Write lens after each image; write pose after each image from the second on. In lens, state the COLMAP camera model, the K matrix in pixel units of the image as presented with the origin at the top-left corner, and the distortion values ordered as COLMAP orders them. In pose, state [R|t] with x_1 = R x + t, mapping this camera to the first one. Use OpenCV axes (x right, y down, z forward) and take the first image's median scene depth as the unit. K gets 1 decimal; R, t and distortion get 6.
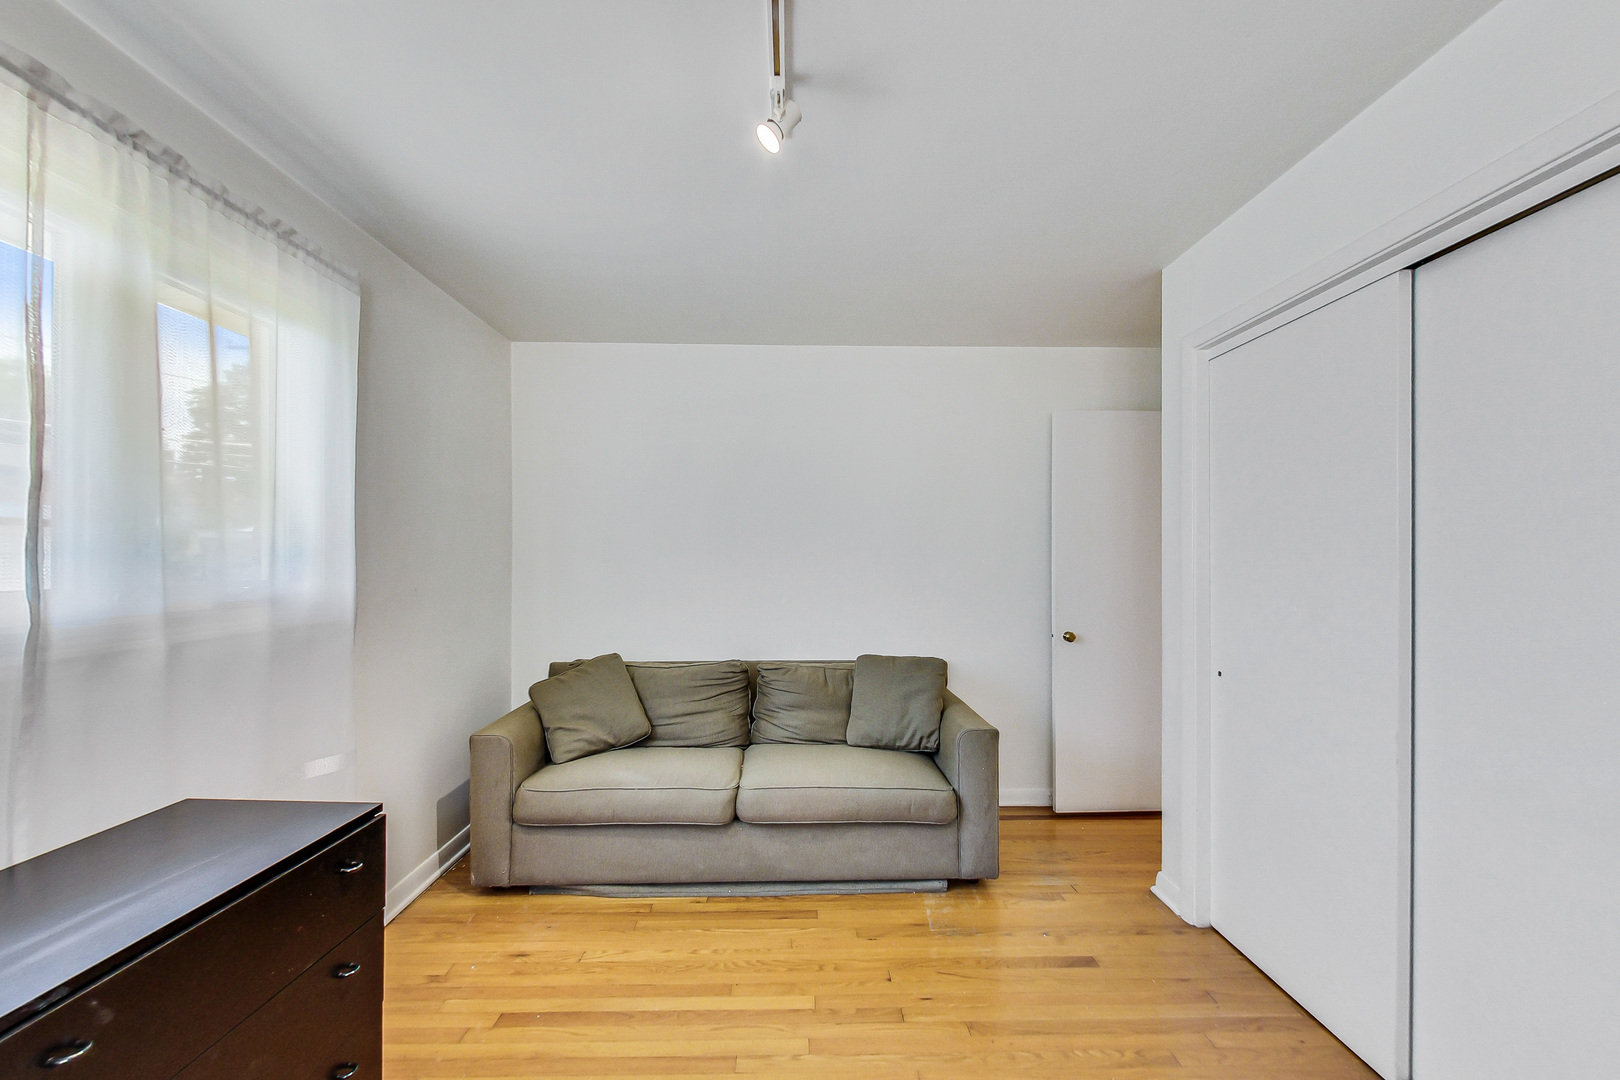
lens RADIAL K [[630.3, 0, 813.8], [0, 630.3, 555.7], [0, 0, 1]] dist [-0.002068, 0.001060]
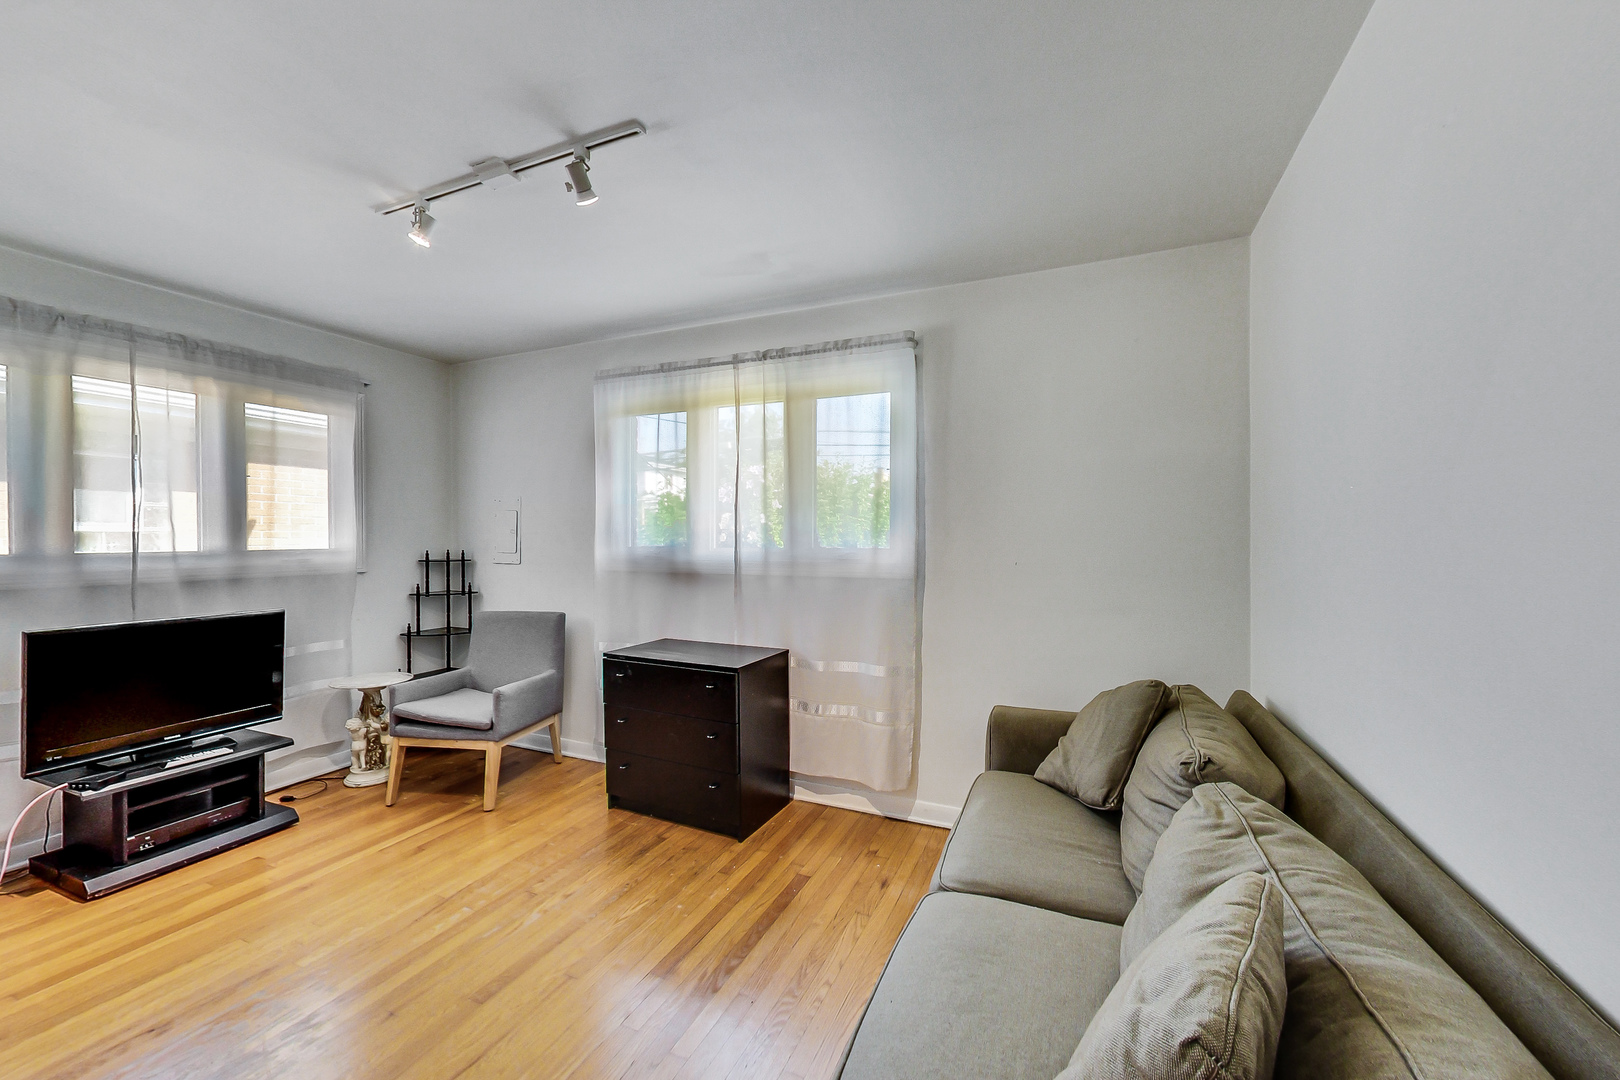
lens RADIAL K [[630.3, 0, 811.9], [0, 630.3, 531.8], [0, 0, 1]] dist [-0.002068, 0.001060]
pose [[-0.418333, -0.015614, -0.908160, 0.739712], [-0.006521, 0.999878, -0.014187, 0.023701], [0.908270, -0.000012, -0.418383, 1.612351]]
